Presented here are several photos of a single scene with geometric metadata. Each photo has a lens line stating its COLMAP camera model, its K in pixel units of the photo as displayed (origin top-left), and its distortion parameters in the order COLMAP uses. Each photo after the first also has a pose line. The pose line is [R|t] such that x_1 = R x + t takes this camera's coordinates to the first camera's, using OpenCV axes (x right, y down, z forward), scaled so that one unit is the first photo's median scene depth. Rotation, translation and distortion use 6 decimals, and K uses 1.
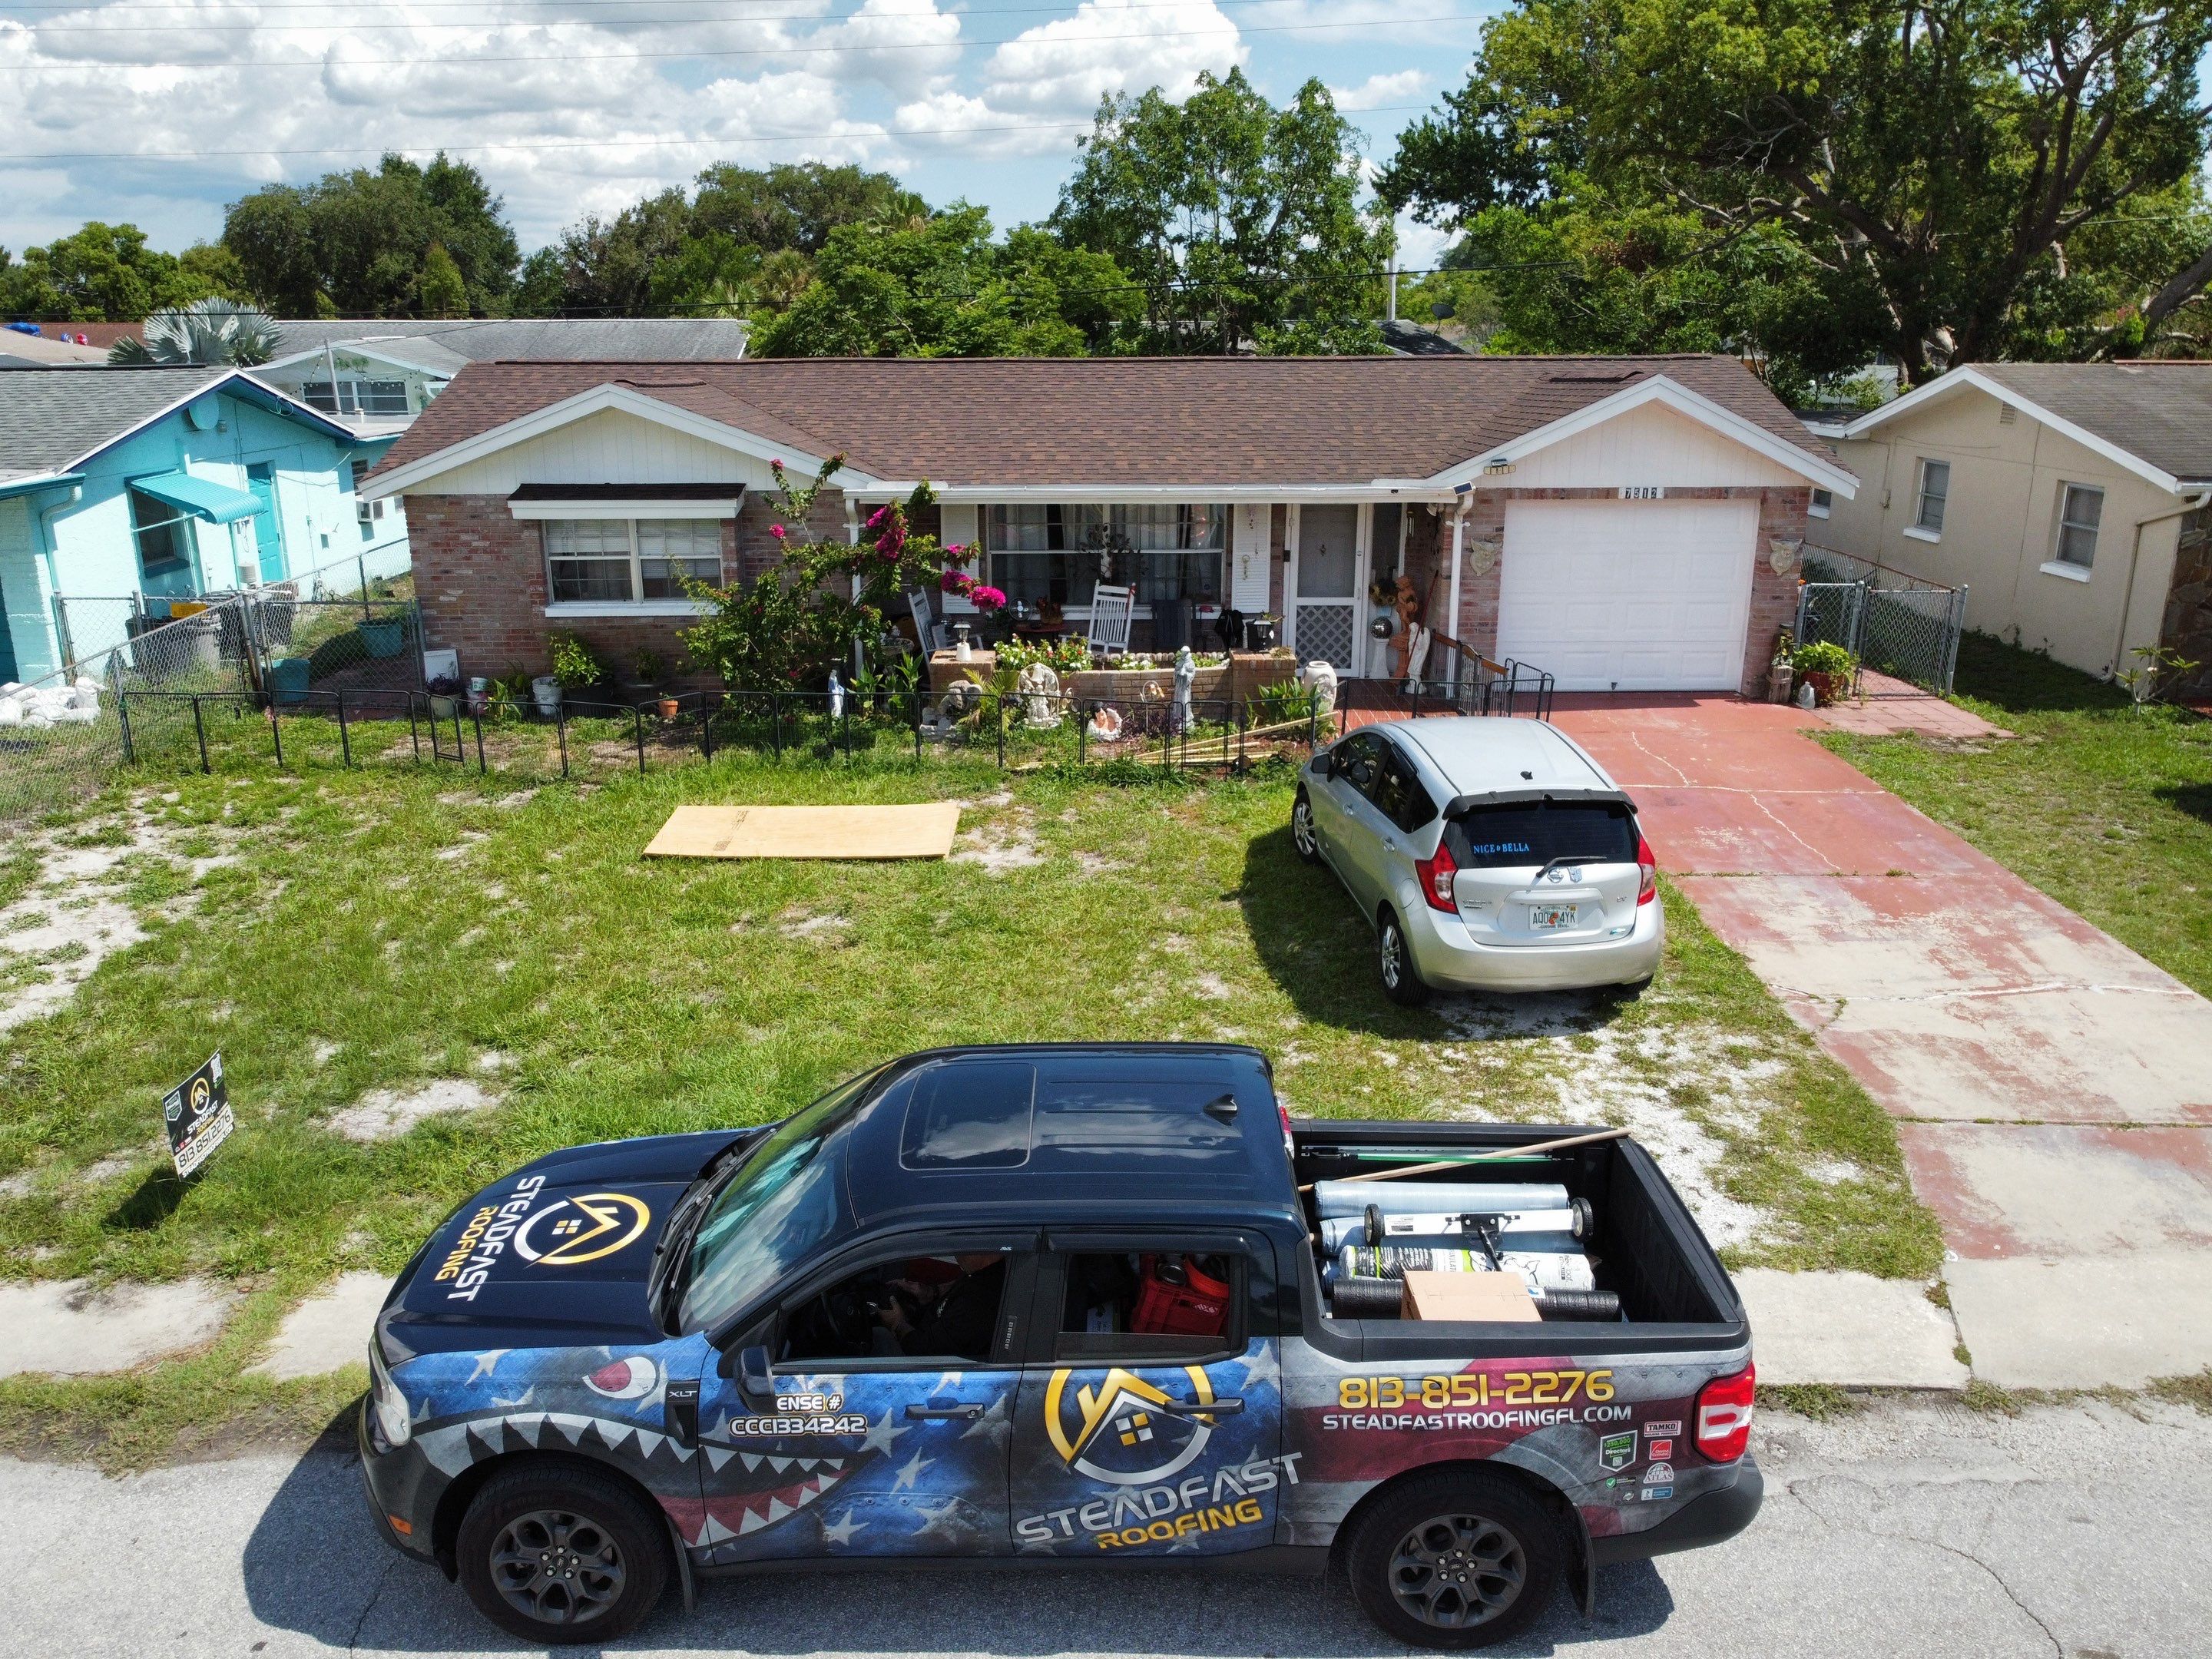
lens RADIAL K [[1668.0, 0, 1076.1], [0, 1668.0, 812.0], [0, 0, 1]] dist [0.005656, -0.014469]
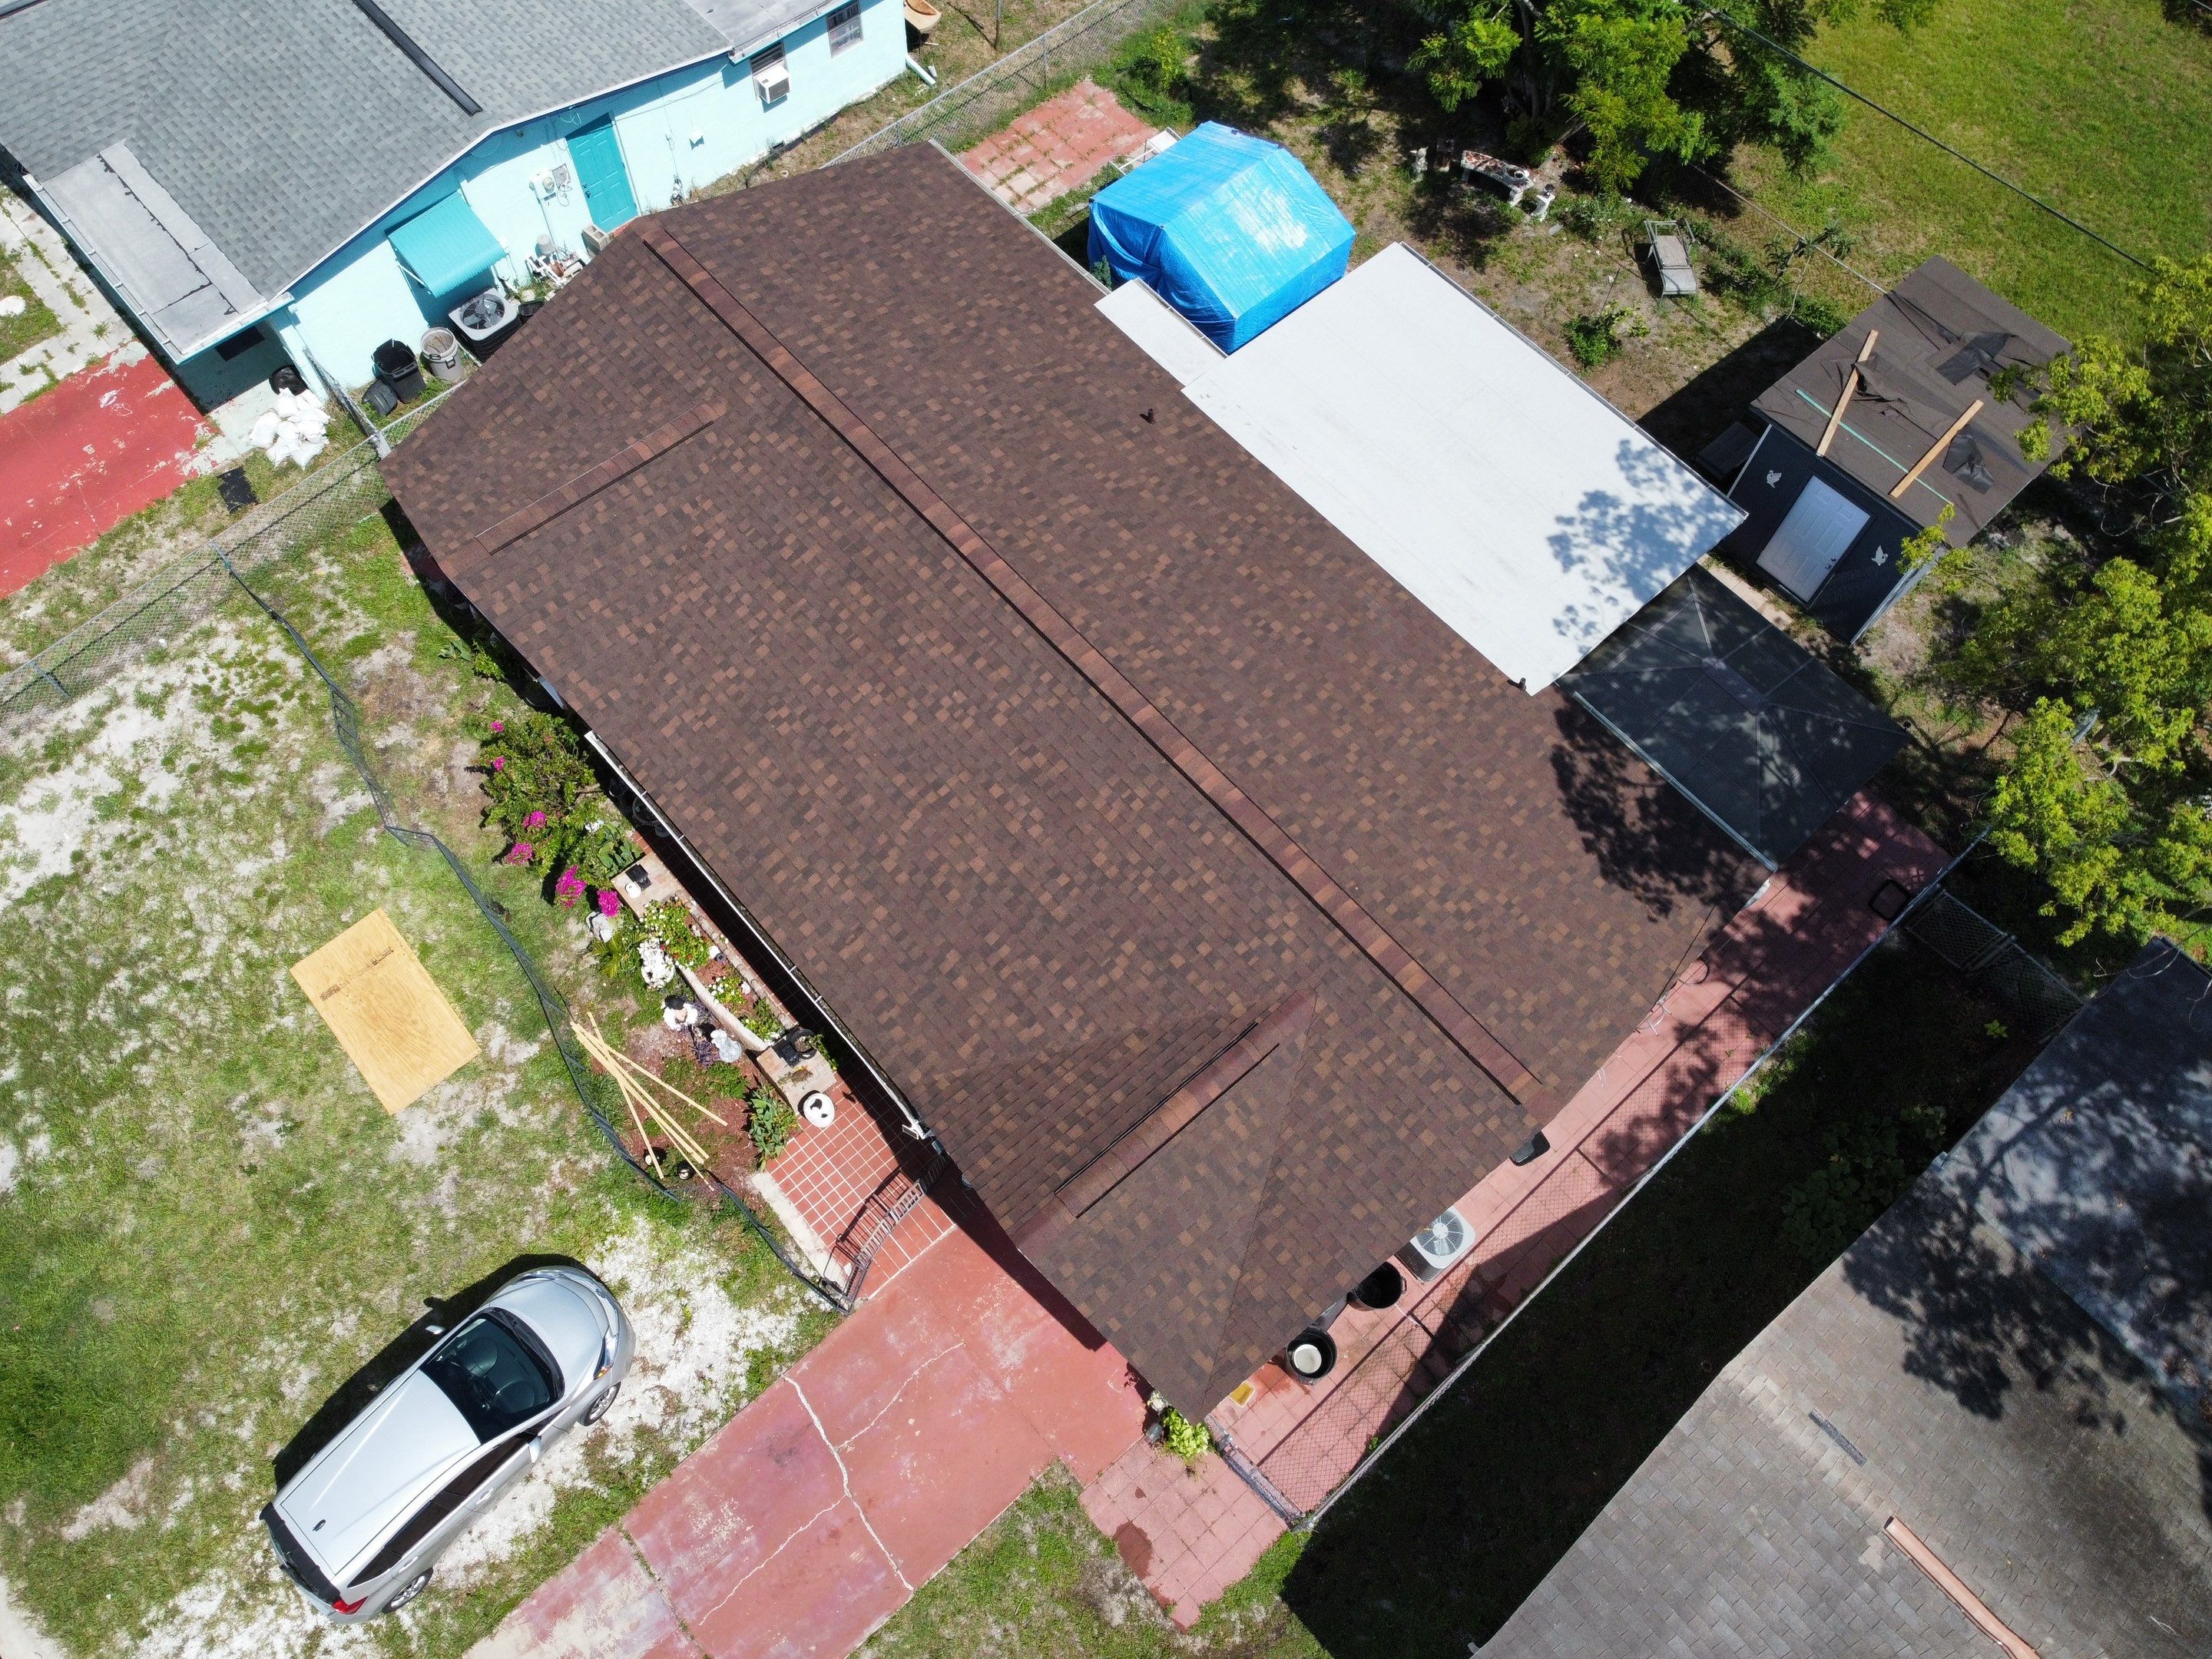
lens RADIAL K [[1651.5, 0, 1078.0], [0, 1651.5, 820.7], [0, 0, 1]] dist [0.013411, -0.007591]
pose [[0.658376, 0.680929, -0.320744, 0.715104], [-0.227978, 0.586515, 0.777191, -1.629445], [0.717333, -0.438562, 0.541385, 0.857297]]
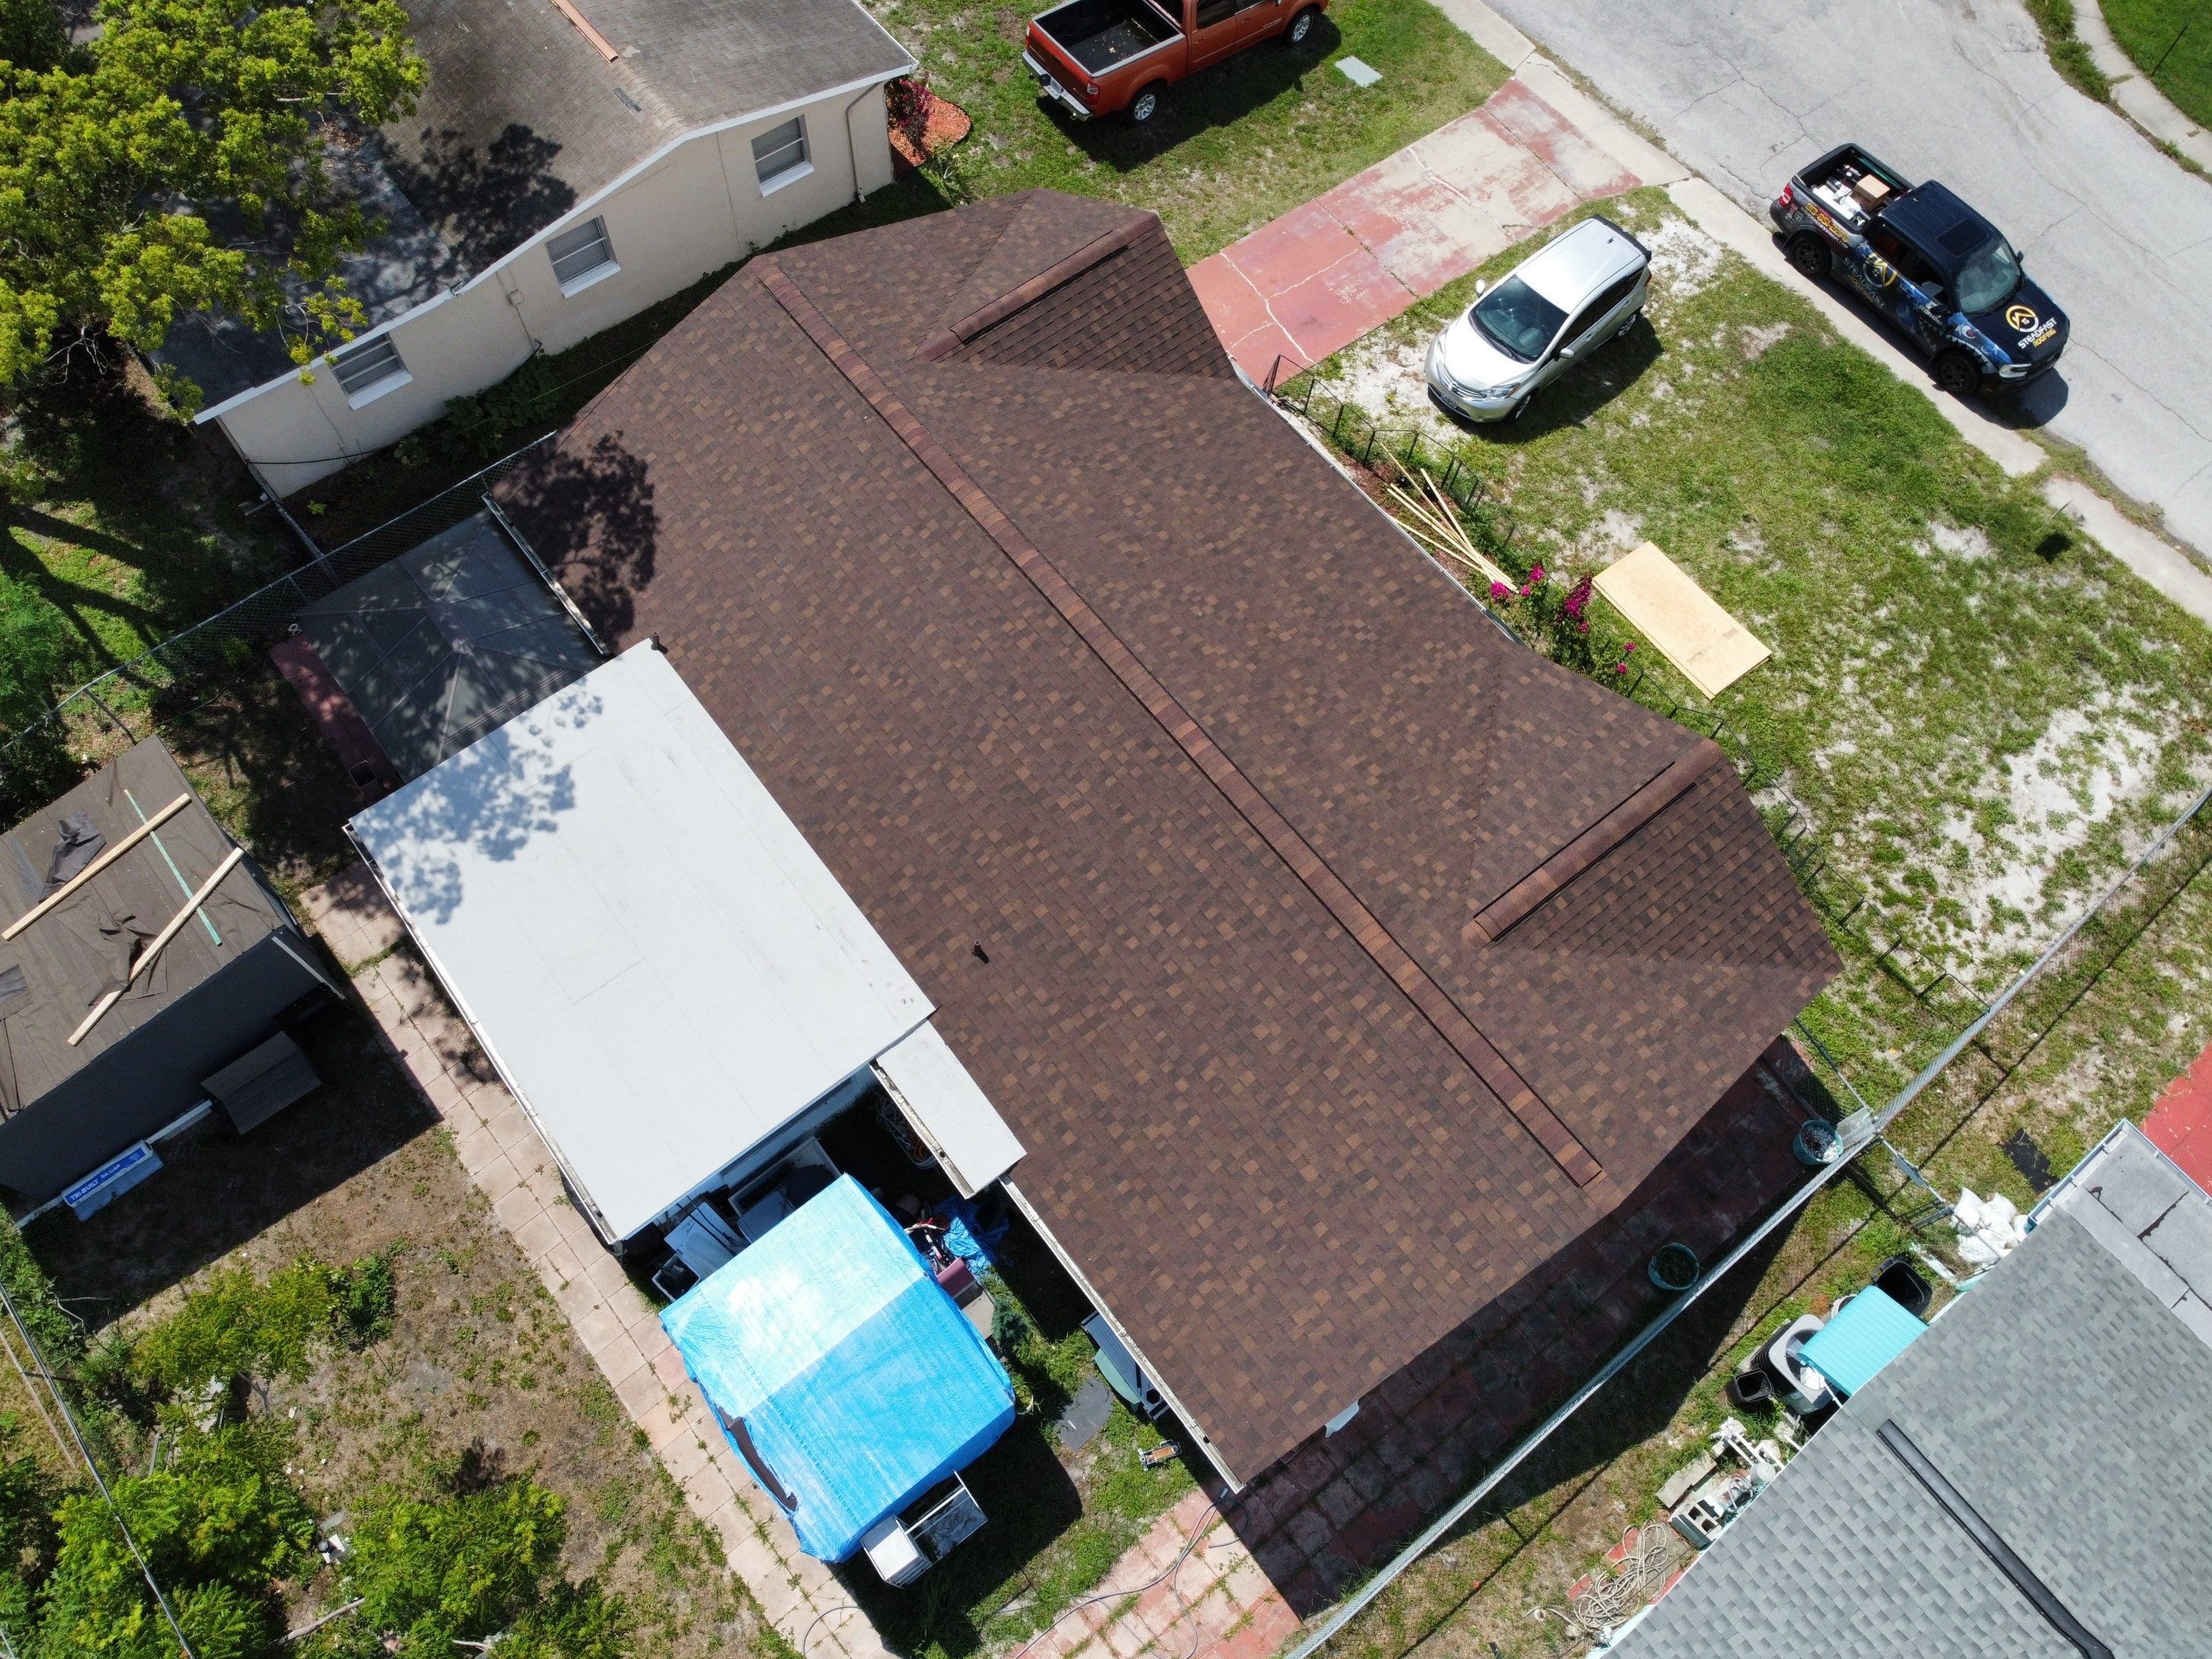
lens RADIAL K [[1668.0, 0, 1076.1], [0, 1668.0, 812.0], [0, 0, 1]] dist [0.005656, -0.014469]
pose [[-0.610419, -0.711979, 0.347095, -0.624729], [0.210101, 0.276969, 0.937628, -2.013590], [-0.763705, 0.645271, -0.019480, 1.956537]]
